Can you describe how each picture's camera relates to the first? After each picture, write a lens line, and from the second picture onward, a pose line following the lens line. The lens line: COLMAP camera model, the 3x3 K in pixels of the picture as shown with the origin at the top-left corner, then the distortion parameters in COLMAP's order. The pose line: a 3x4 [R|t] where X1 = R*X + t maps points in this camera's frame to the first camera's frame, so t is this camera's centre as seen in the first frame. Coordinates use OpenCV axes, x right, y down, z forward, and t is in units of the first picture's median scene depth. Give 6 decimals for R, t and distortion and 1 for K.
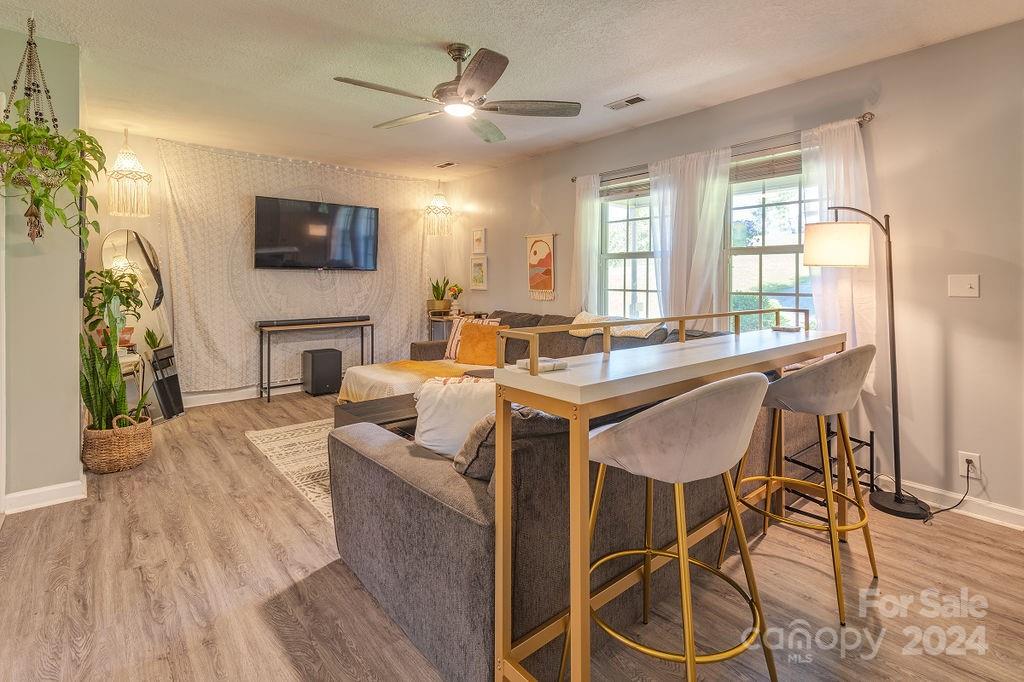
lens RADIAL K [[484.5, 0, 512.5], [0, 484.5, 280.0], [0, 0, 1]] dist [0.017255, -0.009295]
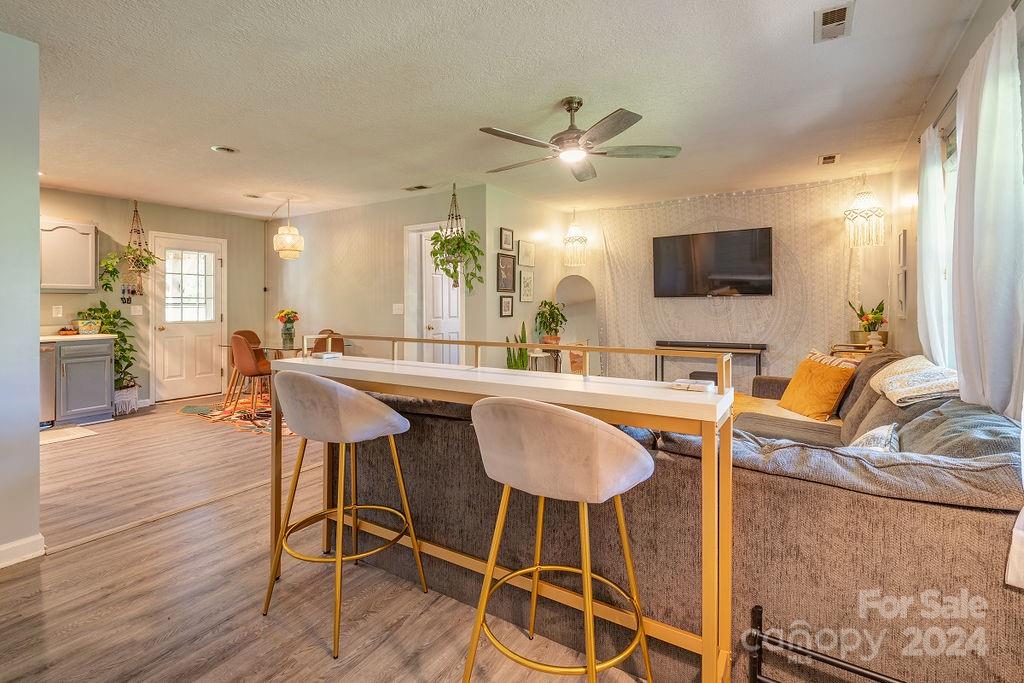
lens RADIAL K [[484.5, 0, 512.4], [0, 484.5, 309.9], [0, 0, 1]] dist [0.017255, -0.009295]
pose [[0.279482, 0.000892, -0.960150, 0.580828], [0.006165, 0.999977, 0.002723, 0.002824], [0.960131, -0.006680, 0.279470, 0.344800]]
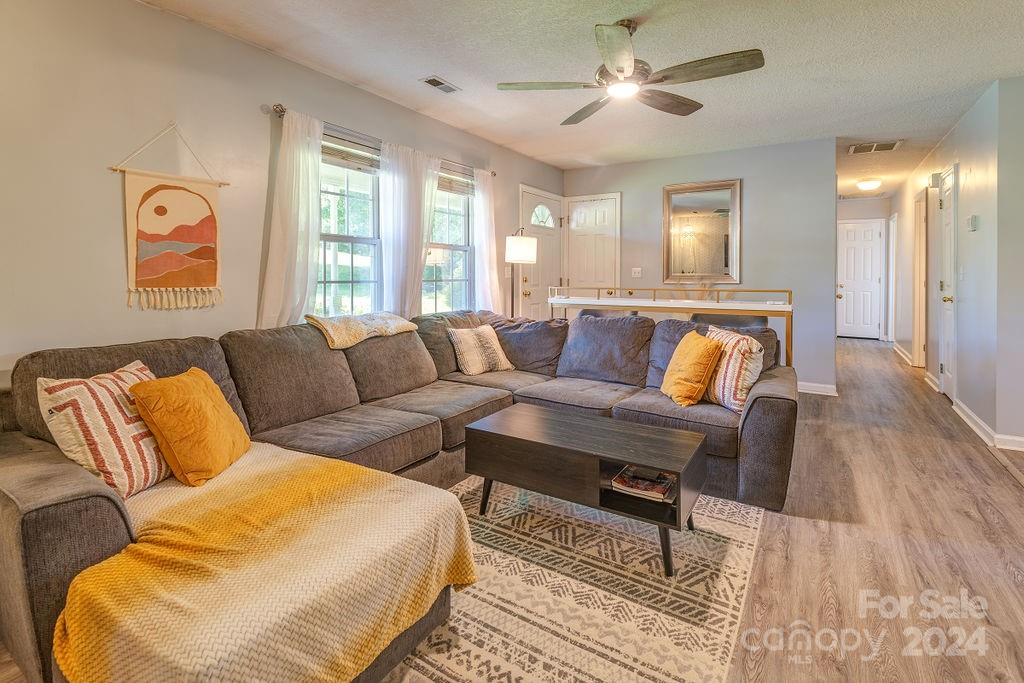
lens RADIAL K [[484.5, 0, 533.3], [0, 484.5, 270.3], [0, 0, 1]] dist [0.017255, -0.009295]
pose [[-0.324434, -0.000905, 0.945908, -0.603999], [-0.003791, 0.999993, -0.000344, 0.001881], [-0.945901, -0.003698, -0.324435, 0.933346]]
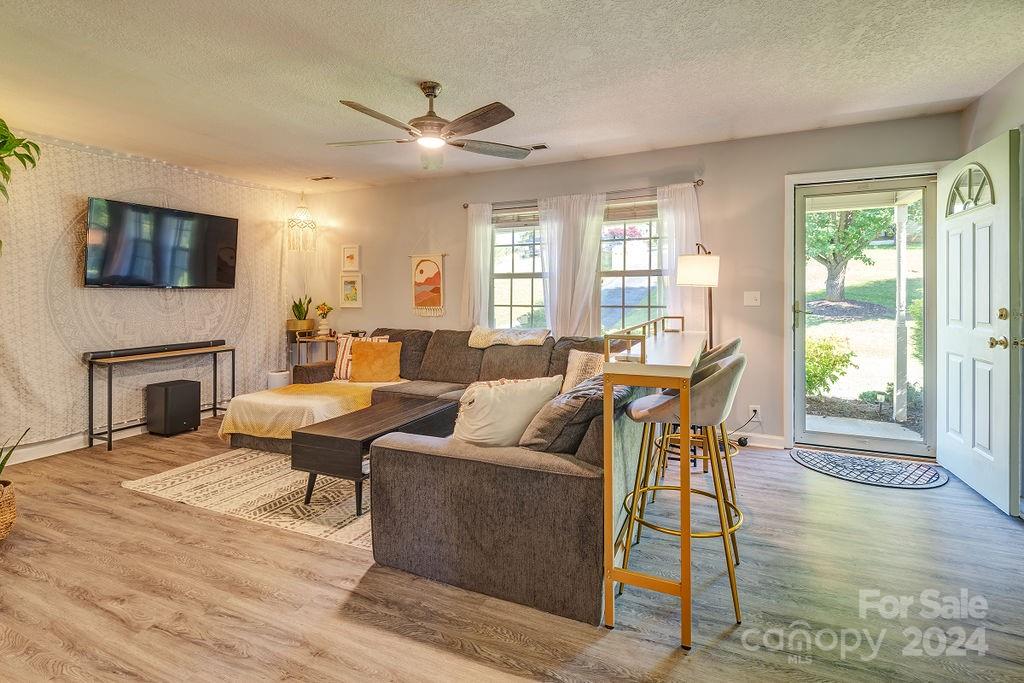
lens RADIAL K [[484.5, 0, 516.7], [0, 484.5, 298.9], [0, 0, 1]] dist [0.017255, -0.009295]
pose [[0.899452, -0.011388, 0.436872, -0.258291], [0.008543, 0.999928, 0.008477, -0.004646], [-0.436937, -0.003893, 0.899484, -0.040513]]
